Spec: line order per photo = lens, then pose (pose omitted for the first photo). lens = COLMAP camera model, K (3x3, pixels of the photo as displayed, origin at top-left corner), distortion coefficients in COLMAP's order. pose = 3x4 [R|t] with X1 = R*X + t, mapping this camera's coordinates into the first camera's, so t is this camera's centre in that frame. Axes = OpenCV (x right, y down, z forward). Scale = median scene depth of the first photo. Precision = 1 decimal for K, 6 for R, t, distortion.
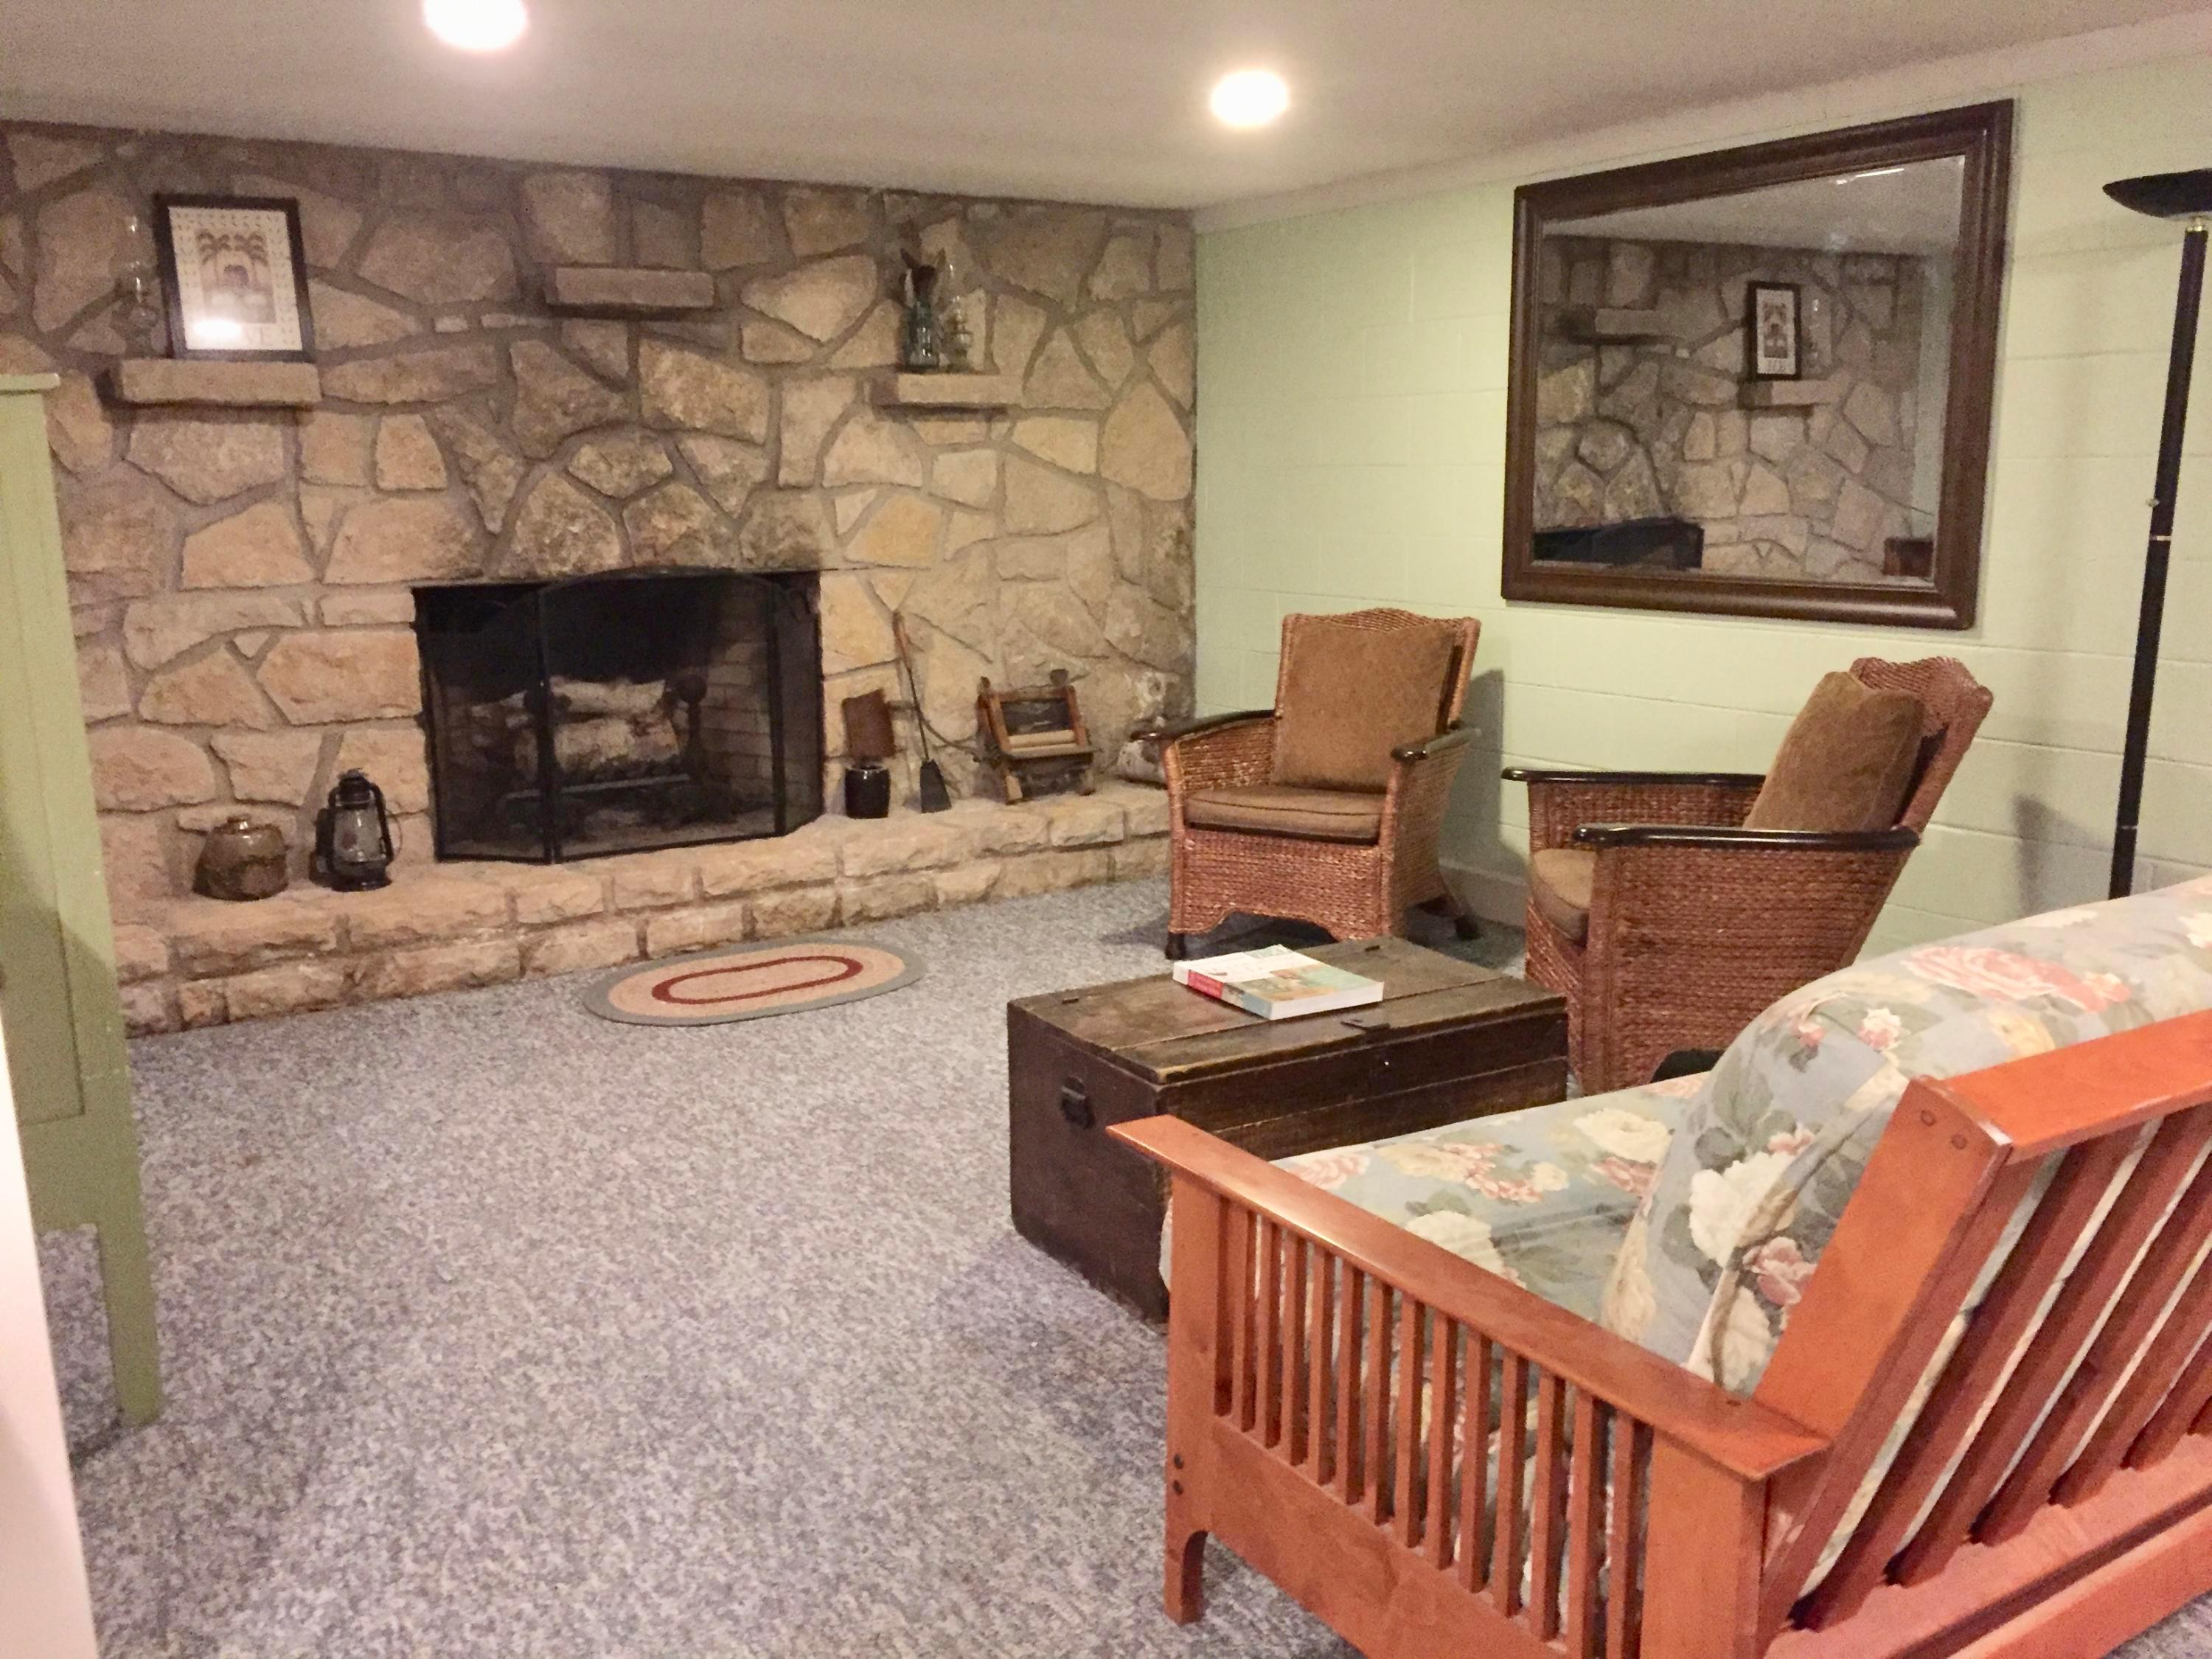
lens RADIAL K [[1893.2, 0, 1093.5], [0, 1893.2, 814.4], [0, 0, 1]] dist [0.085119, -0.093685]
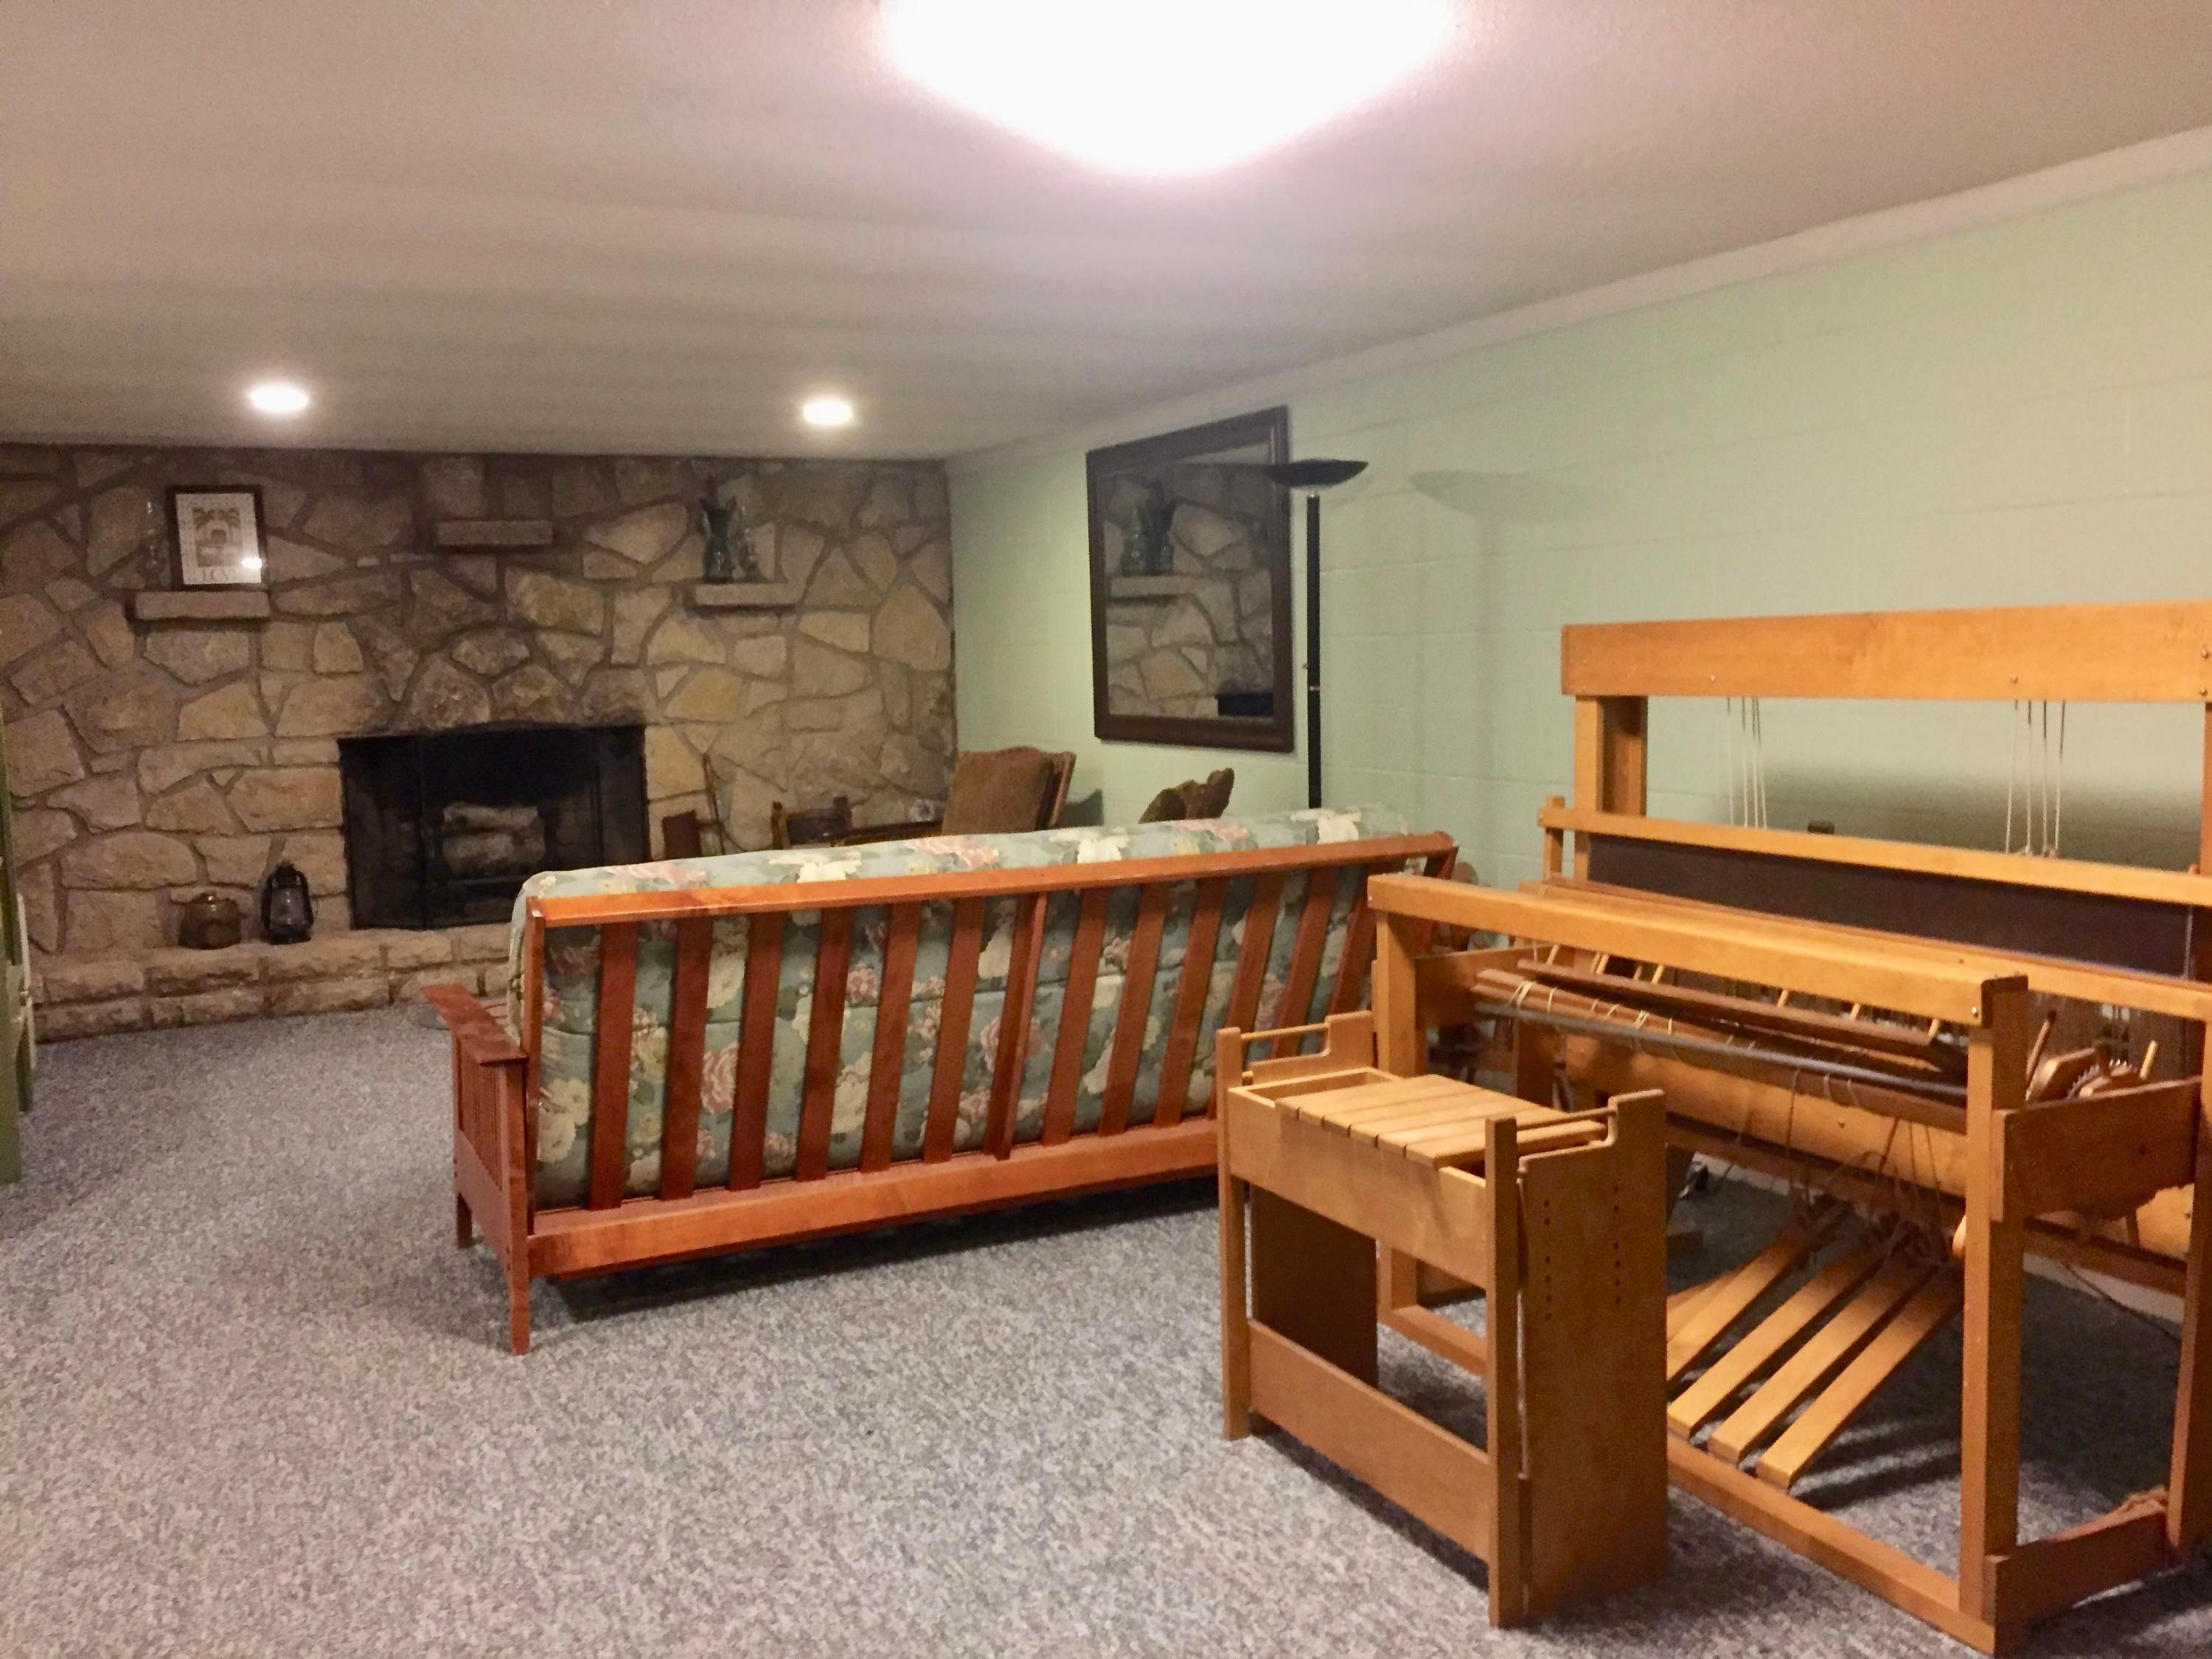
lens RADIAL K [[1893.2, 0, 1082.7], [0, 1893.2, 815.1], [0, 0, 1]] dist [0.085119, -0.093685]
pose [[0.992652, -0.006652, -0.120819, 0.387093], [-0.004046, 0.996104, -0.088091, 0.066151], [0.120934, 0.087932, 0.988758, -0.372687]]
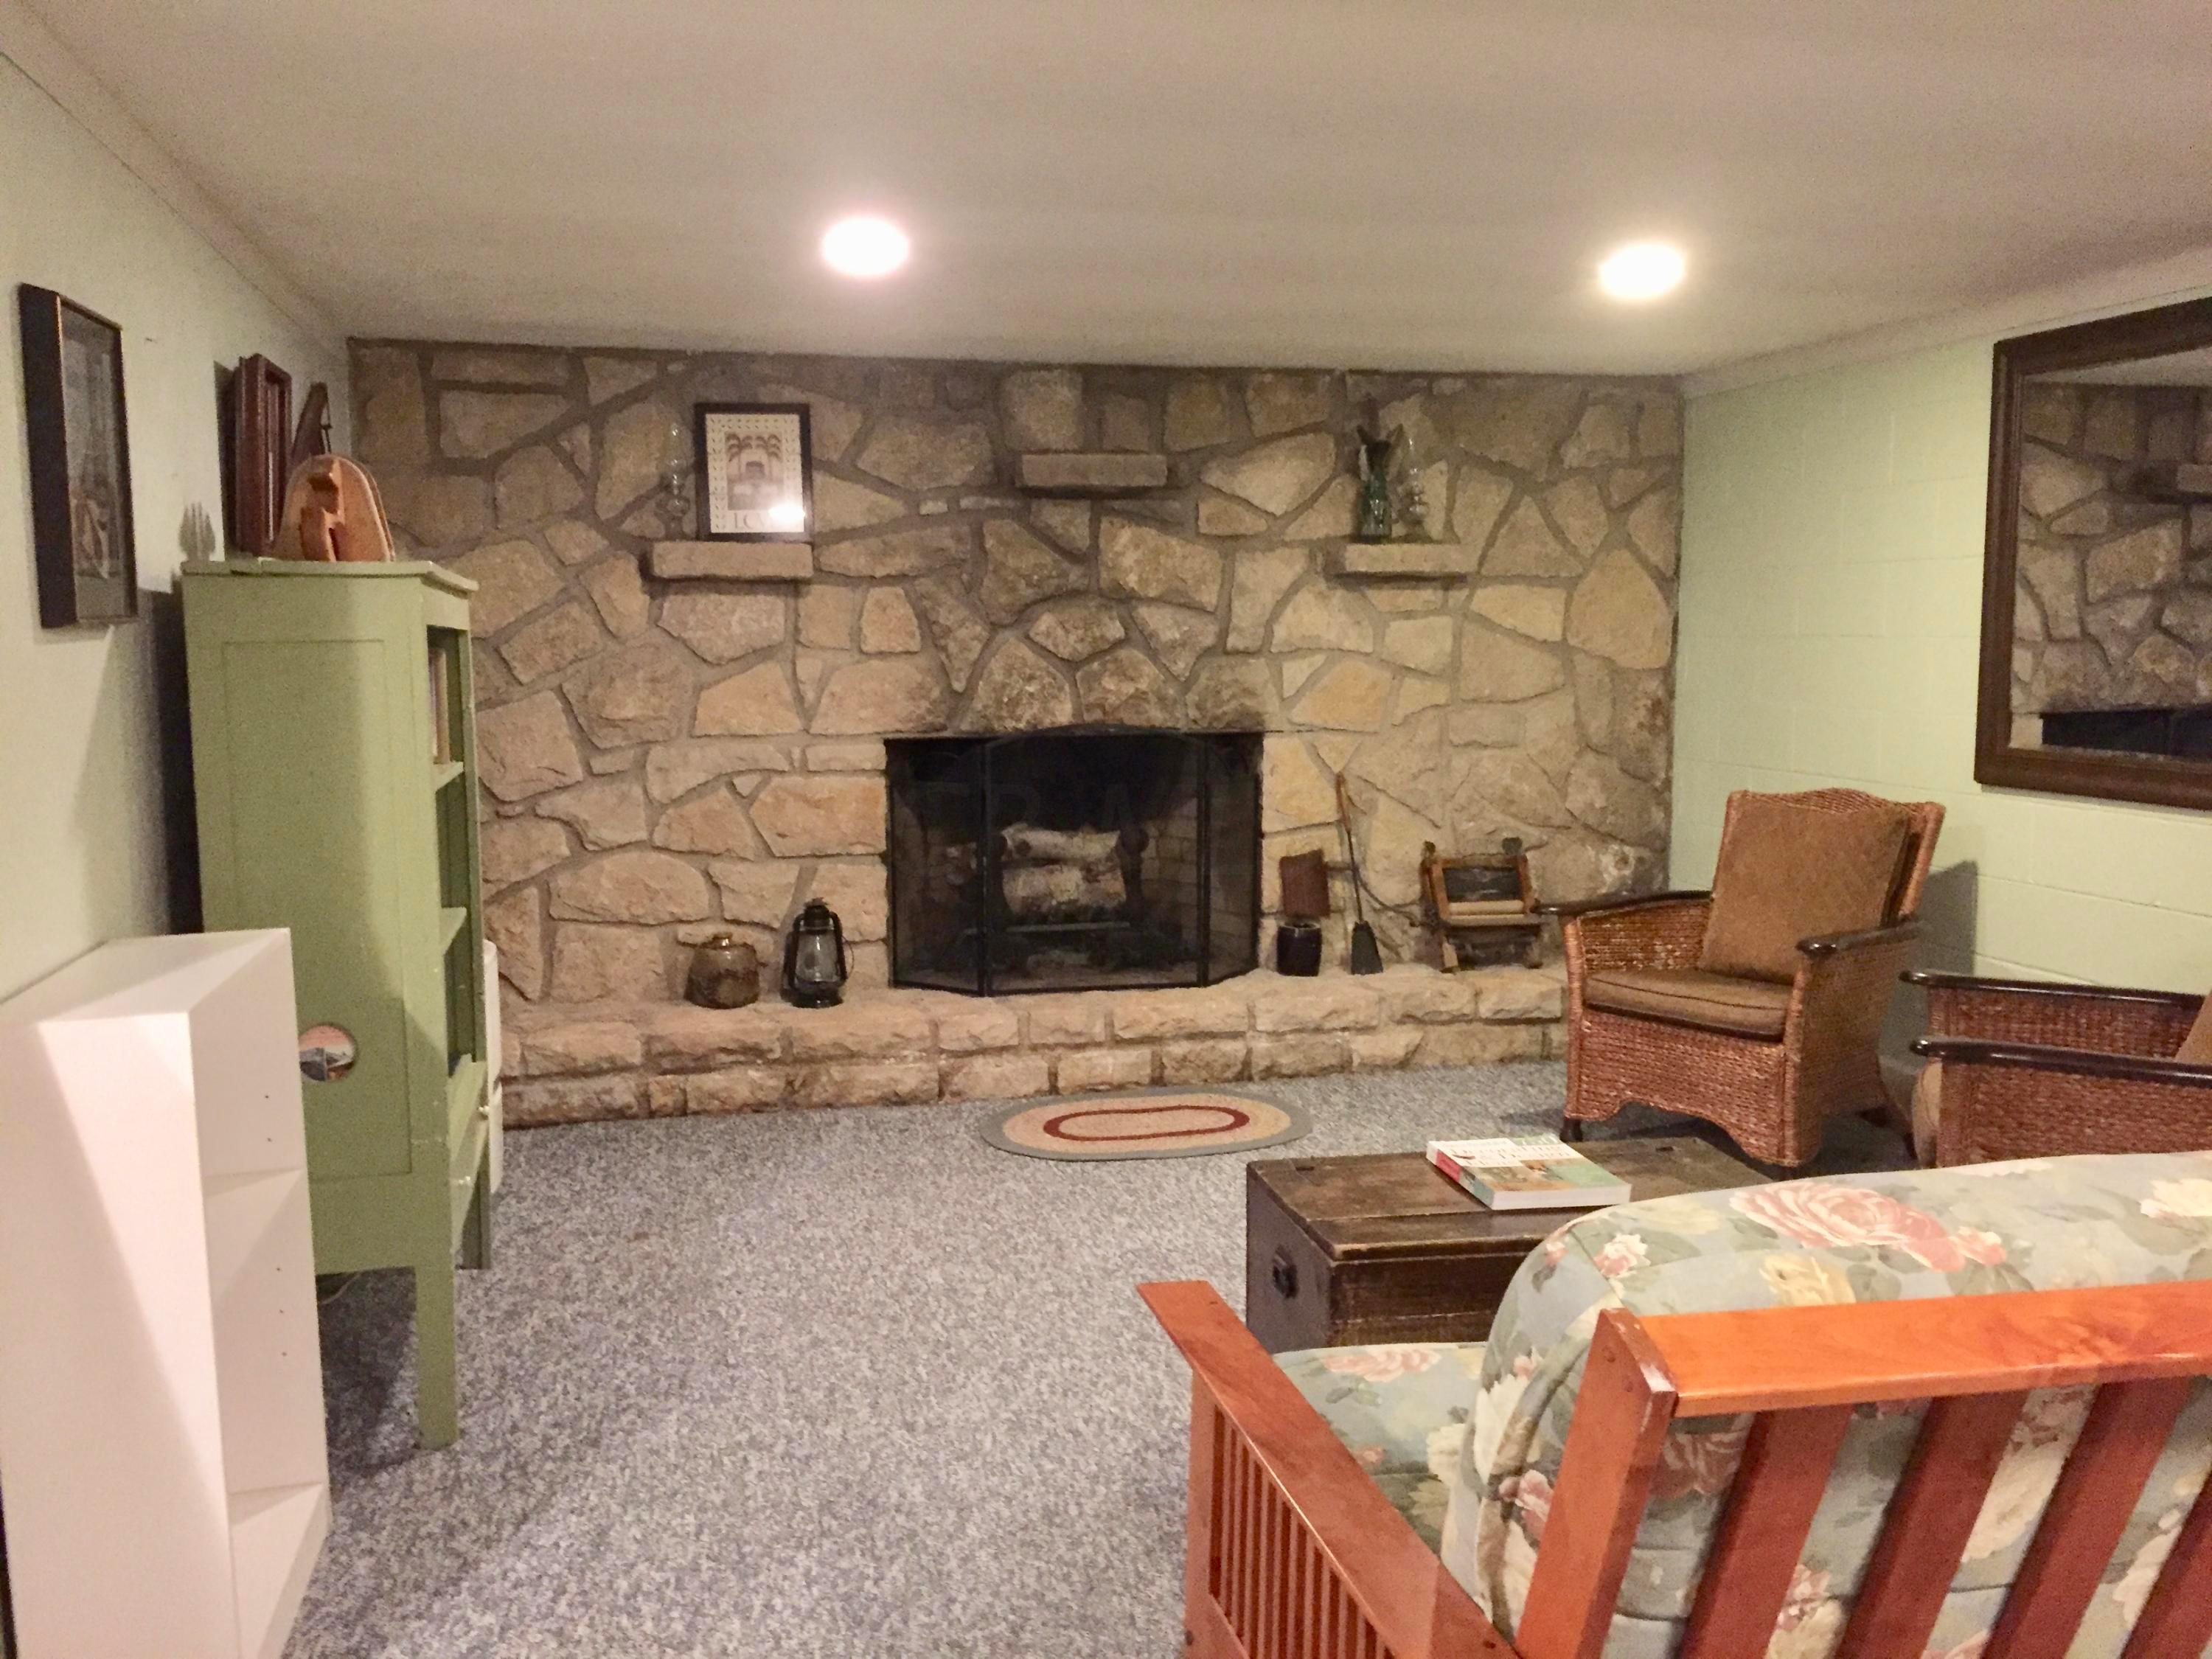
lens RADIAL K [[1893.2, 0, 1092.7], [0, 1893.2, 816.9], [0, 0, 1]] dist [0.085119, -0.093685]
pose [[0.941276, 0.042397, -0.334966, 0.131409], [-0.069477, 0.995175, -0.069275, -0.005241], [0.330413, 0.088479, 0.939680, 0.004797]]
